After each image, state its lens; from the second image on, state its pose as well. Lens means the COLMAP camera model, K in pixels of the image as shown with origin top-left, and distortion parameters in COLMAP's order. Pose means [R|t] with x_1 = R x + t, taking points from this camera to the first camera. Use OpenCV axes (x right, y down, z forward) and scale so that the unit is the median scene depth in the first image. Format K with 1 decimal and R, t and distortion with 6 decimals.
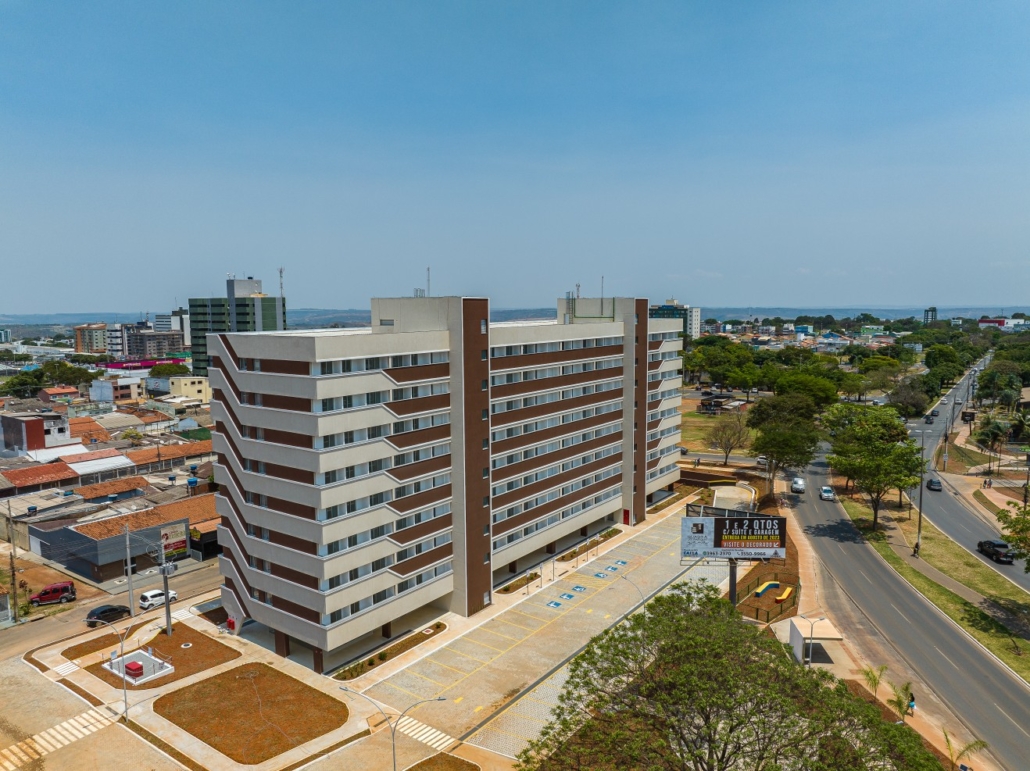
lens RADIAL K [[729.4, 0, 515.0], [0, 729.4, 385.5], [0, 0, 1]] dist [-0.002843, -0.000873]
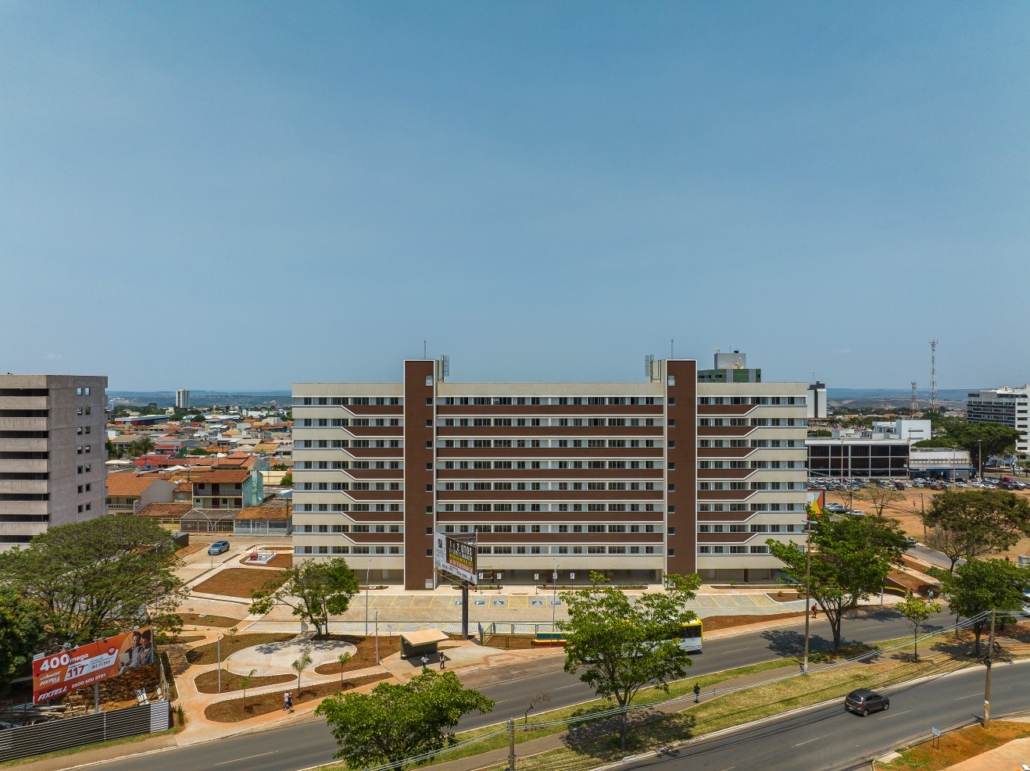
lens RADIAL K [[729.4, 0, 515.0], [0, 729.4, 385.5], [0, 0, 1]] dist [-0.002843, -0.000873]
pose [[0.584848, 0.010986, -0.811069, 0.965061], [-0.095977, 0.993821, -0.055745, -0.008243], [0.805445, 0.110446, 0.582289, 0.263261]]
